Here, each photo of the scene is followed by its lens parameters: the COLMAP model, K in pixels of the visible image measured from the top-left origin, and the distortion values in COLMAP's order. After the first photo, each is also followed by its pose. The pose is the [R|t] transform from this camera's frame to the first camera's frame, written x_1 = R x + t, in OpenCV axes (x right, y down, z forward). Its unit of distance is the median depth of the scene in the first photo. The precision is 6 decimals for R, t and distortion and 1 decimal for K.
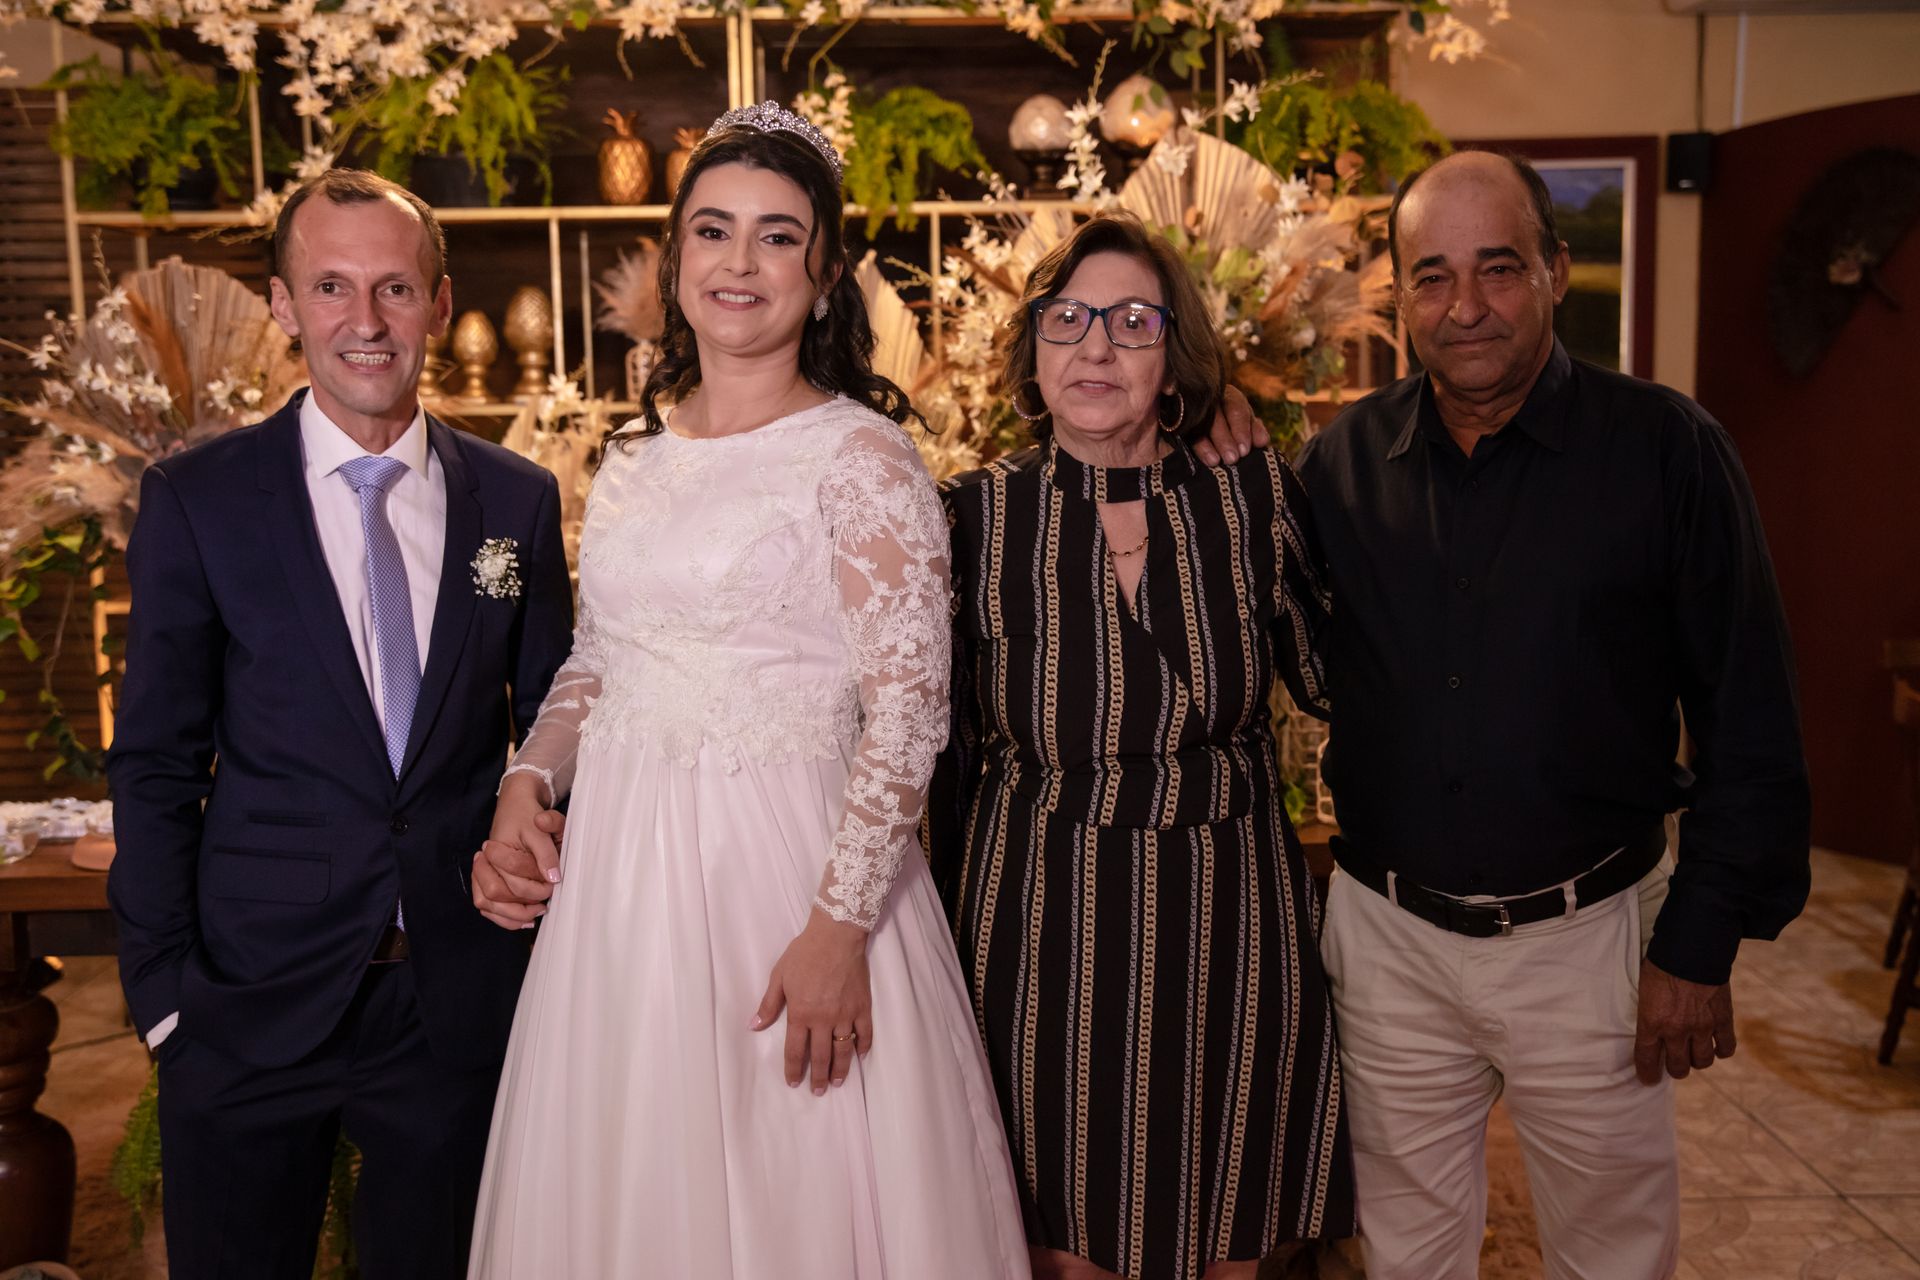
lens RADIAL K [[2097.4, 0, 967.8], [0, 2097.4, 639.4], [0, 0, 1]] dist [-0.010293, 0.146304]
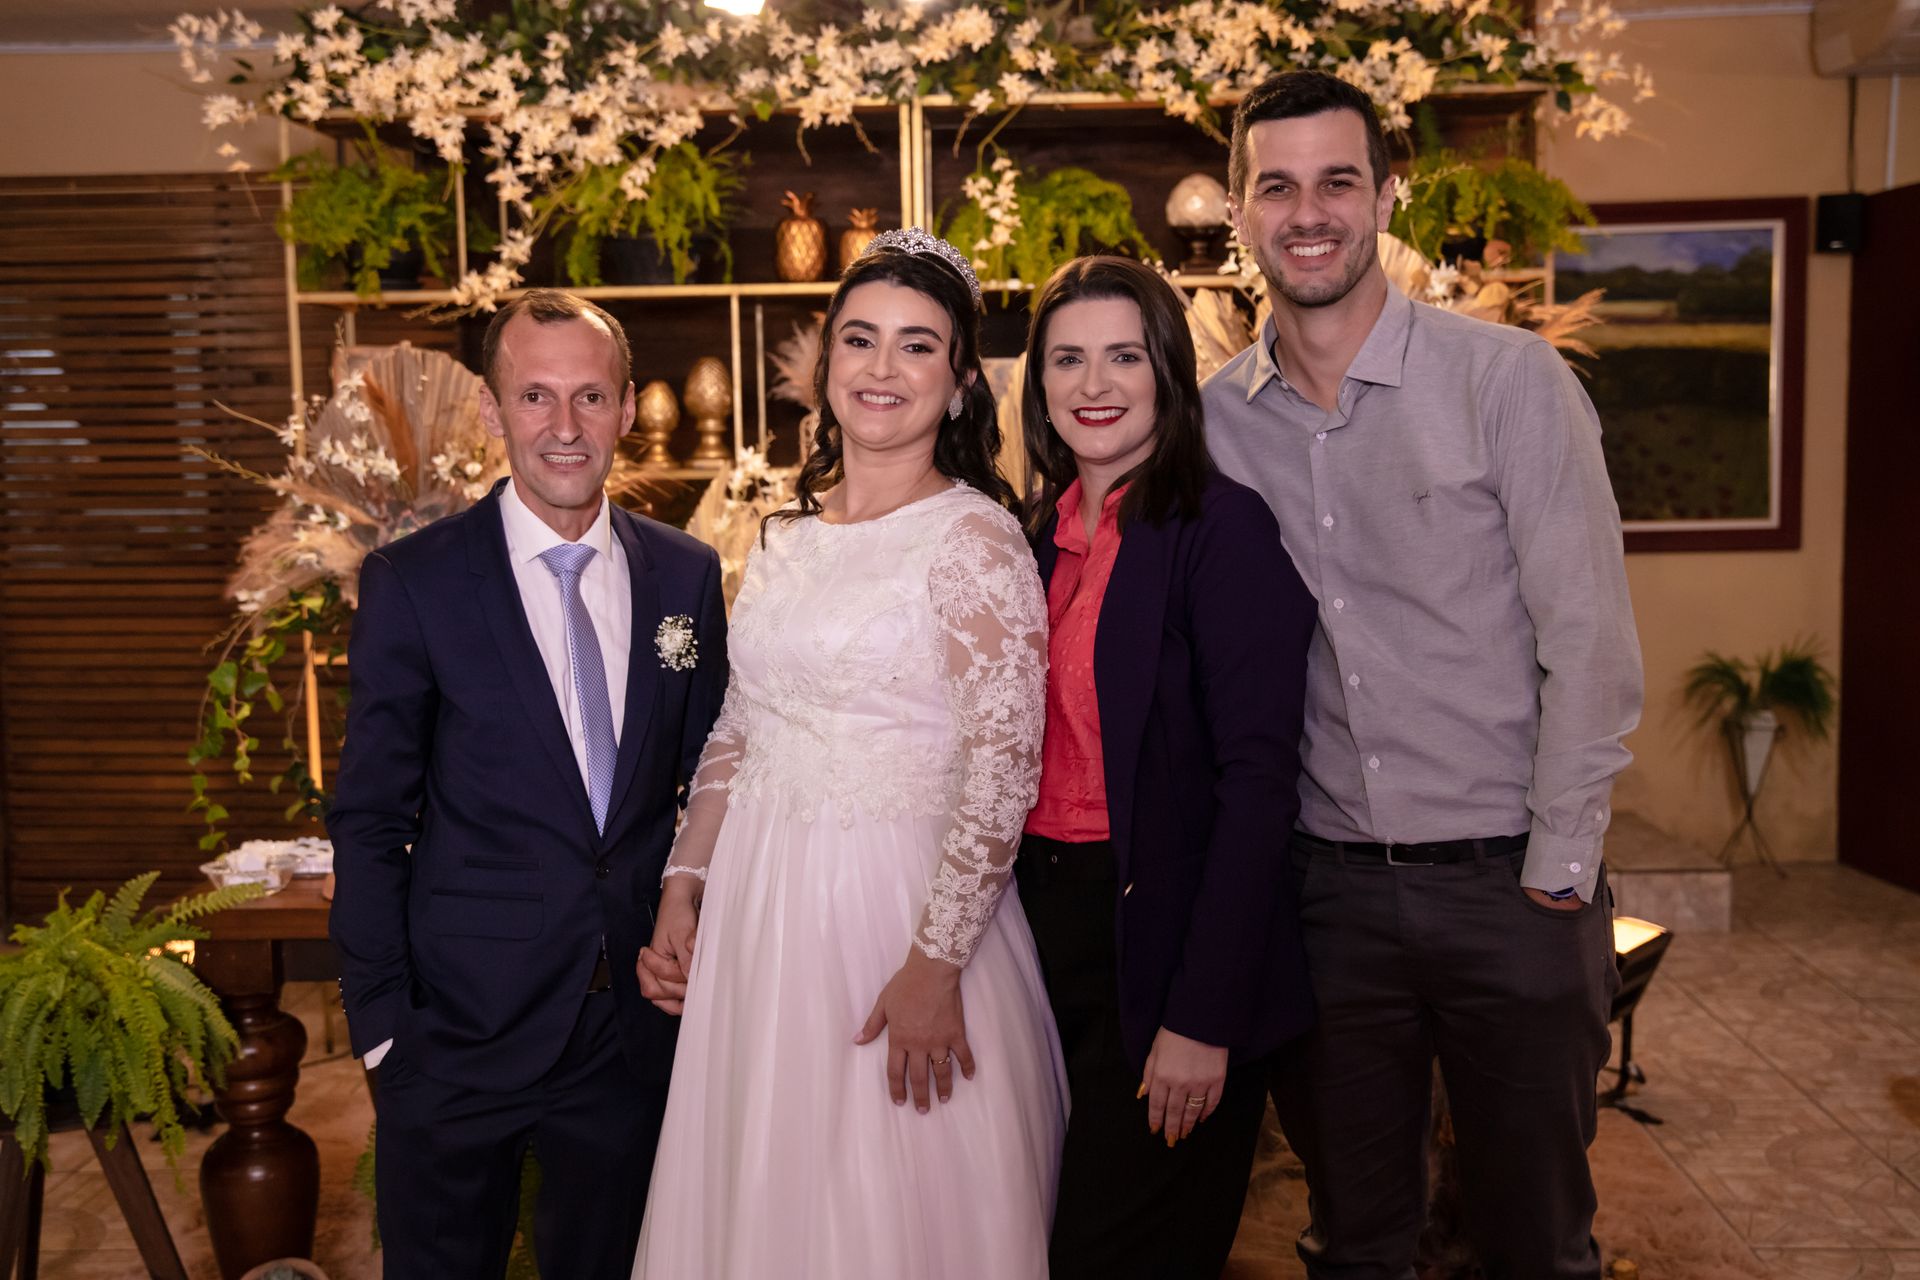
lens RADIAL K [[2136.1, 0, 962.2], [0, 2136.1, 638.5], [0, 0, 1]] dist [-0.007131, 0.154479]
pose [[0.997956, 0.005992, -0.063629, -0.013518], [-0.007371, 0.999743, -0.021460, -0.005045], [0.063484, 0.021886, 0.997743, -0.068003]]
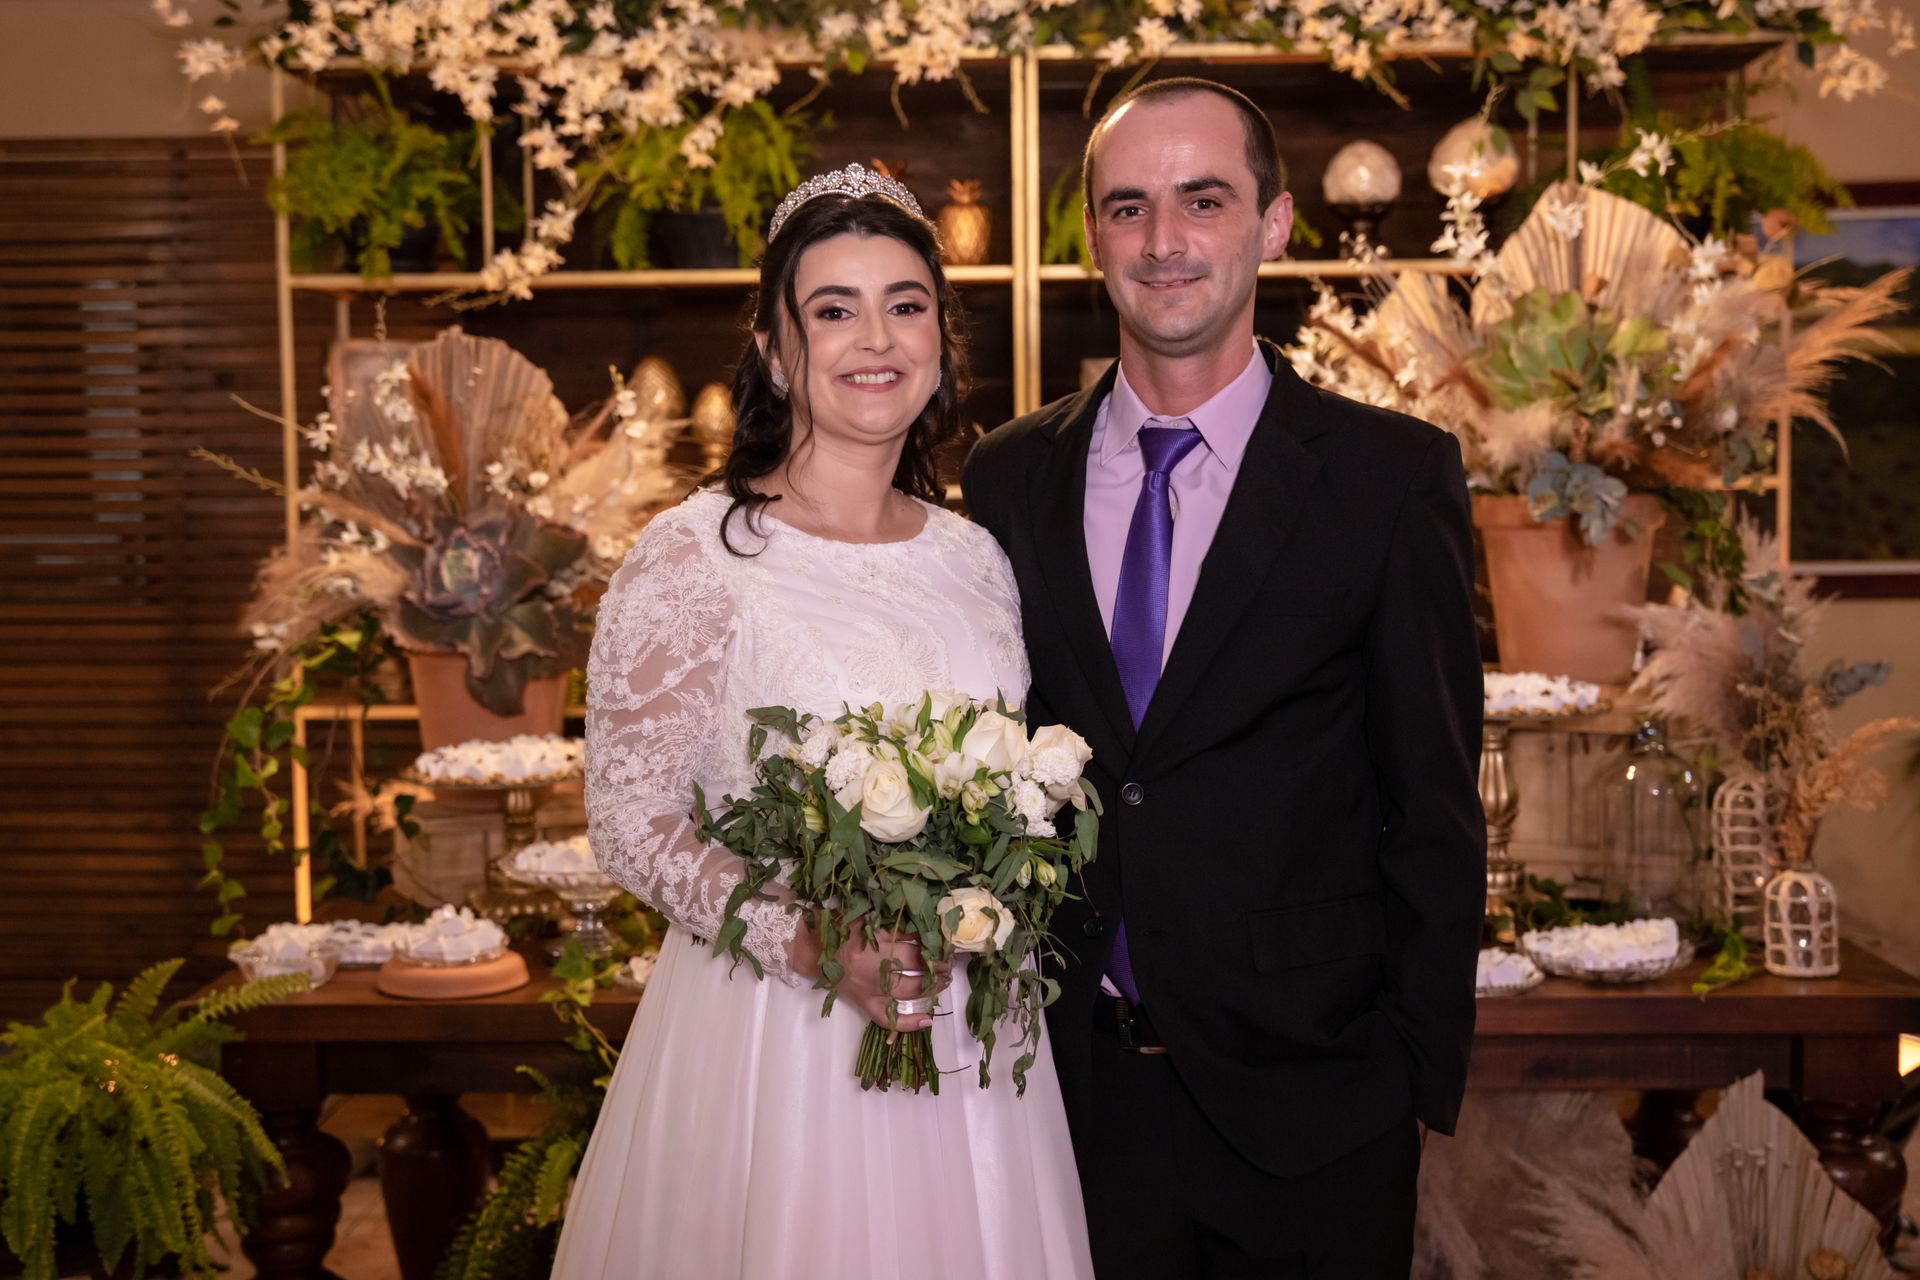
lens RADIAL K [[2499.3, 0, 940.3], [0, 2499.3, 637.5], [0, 0, 1]] dist [0.032642, 0.156440]
pose [[0.997940, 0.009876, -0.063388, -0.077318], [-0.013089, 0.998639, -0.050479, 0.003518], [0.062803, 0.051205, 0.996712, -0.049842]]
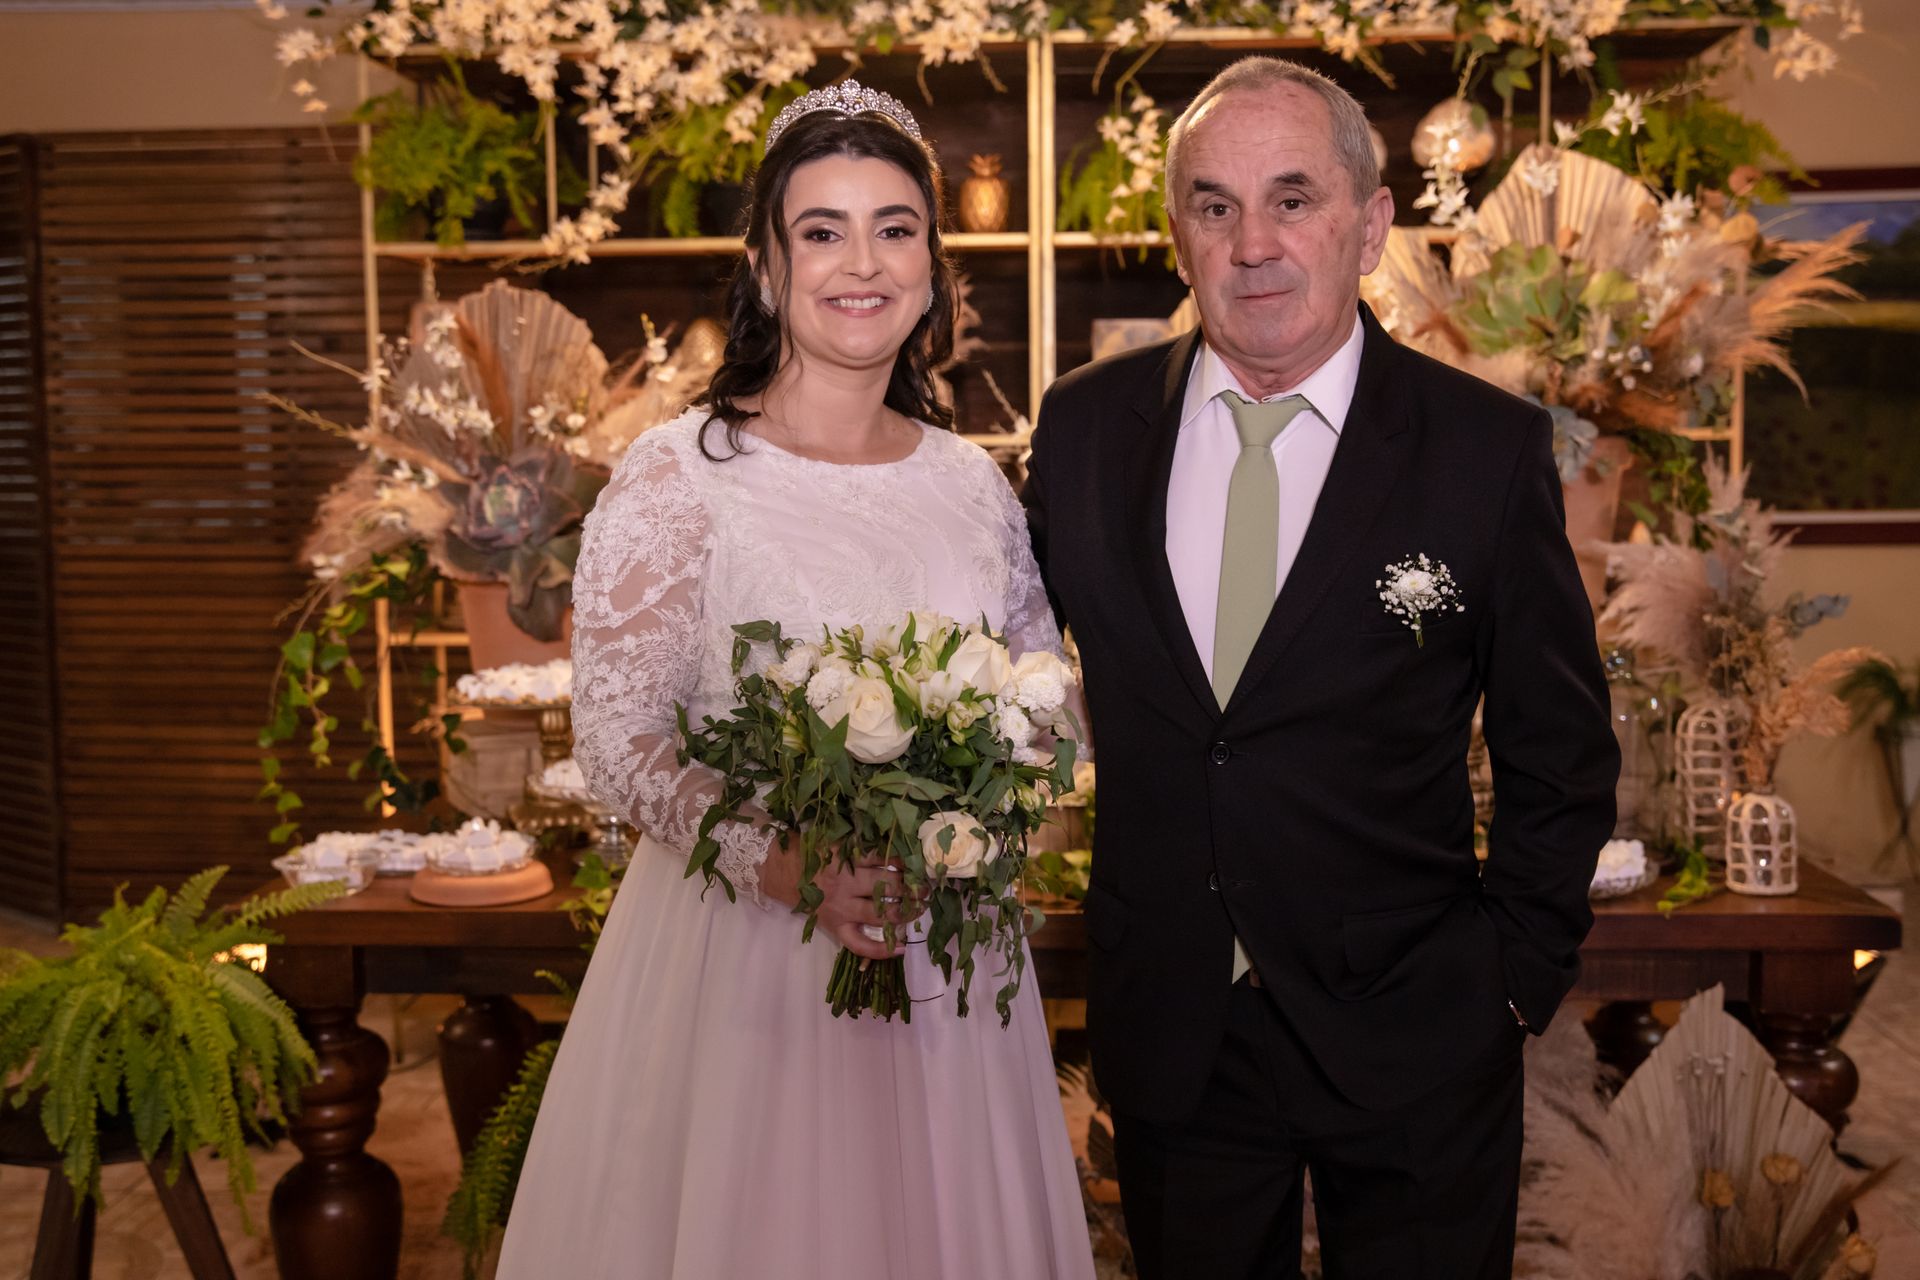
lens RADIAL K [[2104.5, 0, 937.8], [0, 2104.5, 637.6], [0, 0, 1]] dist [-0.019302, 0.143021]
pose [[0.995754, 0.016303, -0.090596, -0.065742], [-0.018599, 0.999526, -0.024553, 0.004020], [0.090152, 0.026134, 0.995585, 0.036495]]
